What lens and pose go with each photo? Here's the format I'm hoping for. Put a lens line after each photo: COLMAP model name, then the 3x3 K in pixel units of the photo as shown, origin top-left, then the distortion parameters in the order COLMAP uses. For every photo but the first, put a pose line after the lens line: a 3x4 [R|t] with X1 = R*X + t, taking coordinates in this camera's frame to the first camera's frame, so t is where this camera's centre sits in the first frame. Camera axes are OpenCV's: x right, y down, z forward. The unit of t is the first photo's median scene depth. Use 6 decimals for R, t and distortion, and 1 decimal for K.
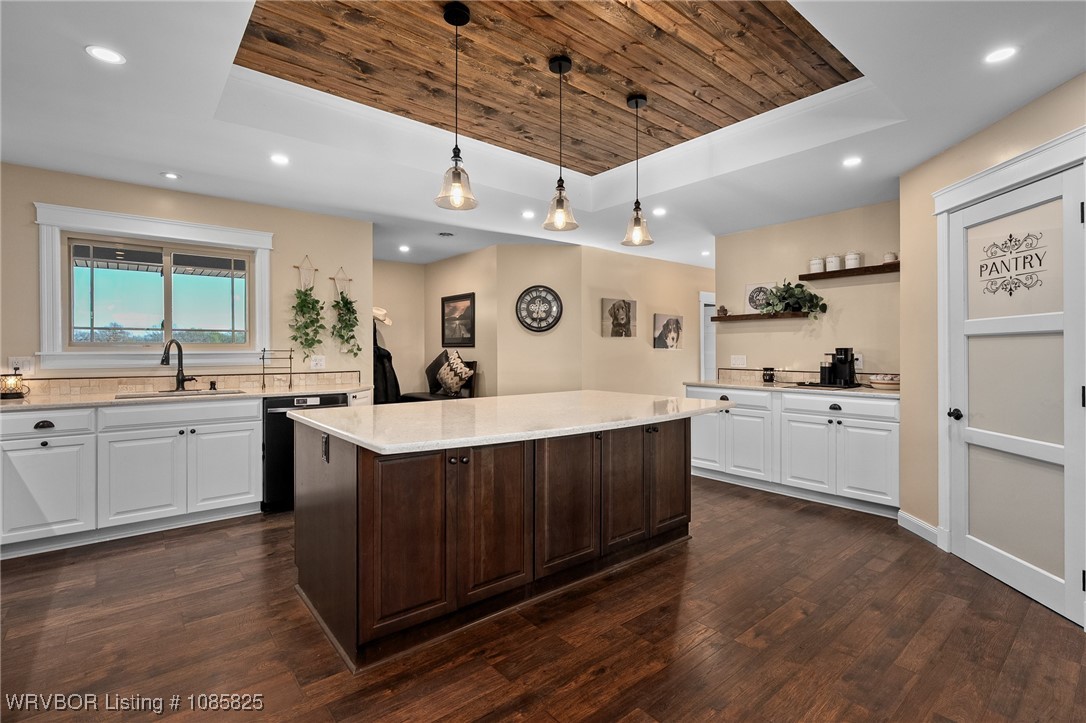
lens RADIAL K [[503.3, 0, 538.3], [0, 503.3, 353.6], [0, 0, 1]] dist [-0.003565, 0.000103]
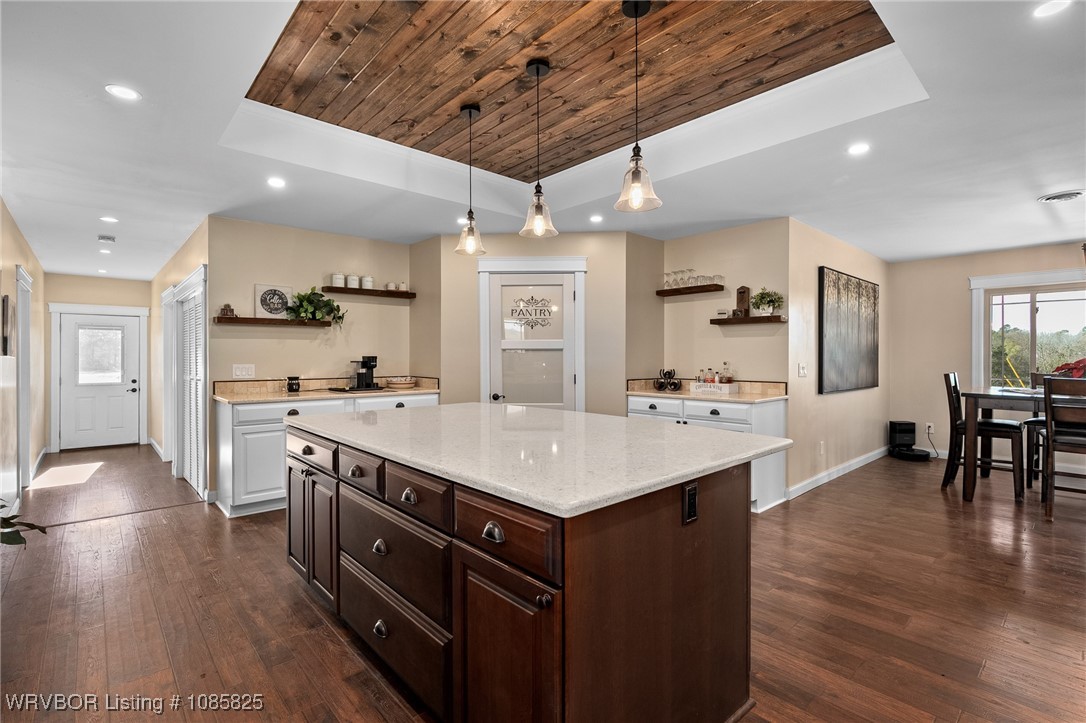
lens RADIAL K [[505.5, 0, 543.0], [0, 505.5, 361.5], [0, 0, 1]] dist [0.000569, 0.000424]
pose [[-0.047706, -0.010245, 0.998809, -0.862780], [0.007974, 0.999912, 0.010637, -0.011399], [-0.998830, 0.008472, -0.047620, 0.948027]]
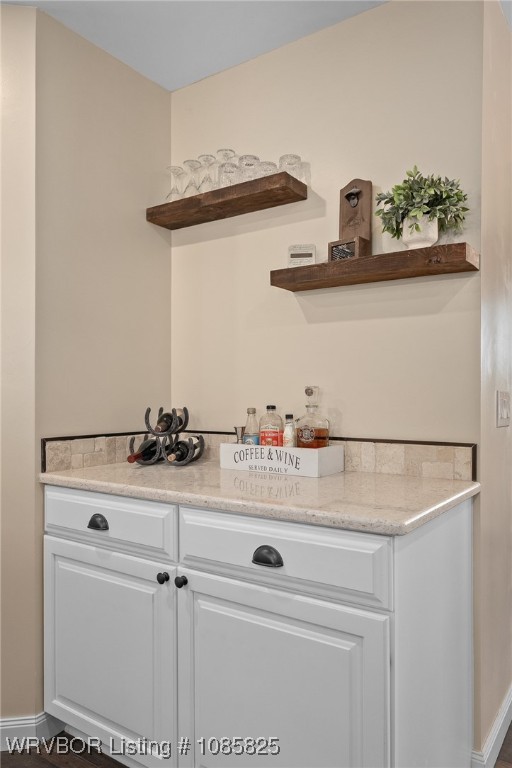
lens RADIAL K [[557.0, 0, 269.9], [0, 557.0, 400.5], [0, 0, 1]] dist [0.038123, 0.000309]
pose [[-0.282255, -0.014188, 0.959234, 0.123030], [0.007168, 0.999832, 0.016897, 0.016031], [-0.959313, 0.011645, -0.282106, 0.512530]]
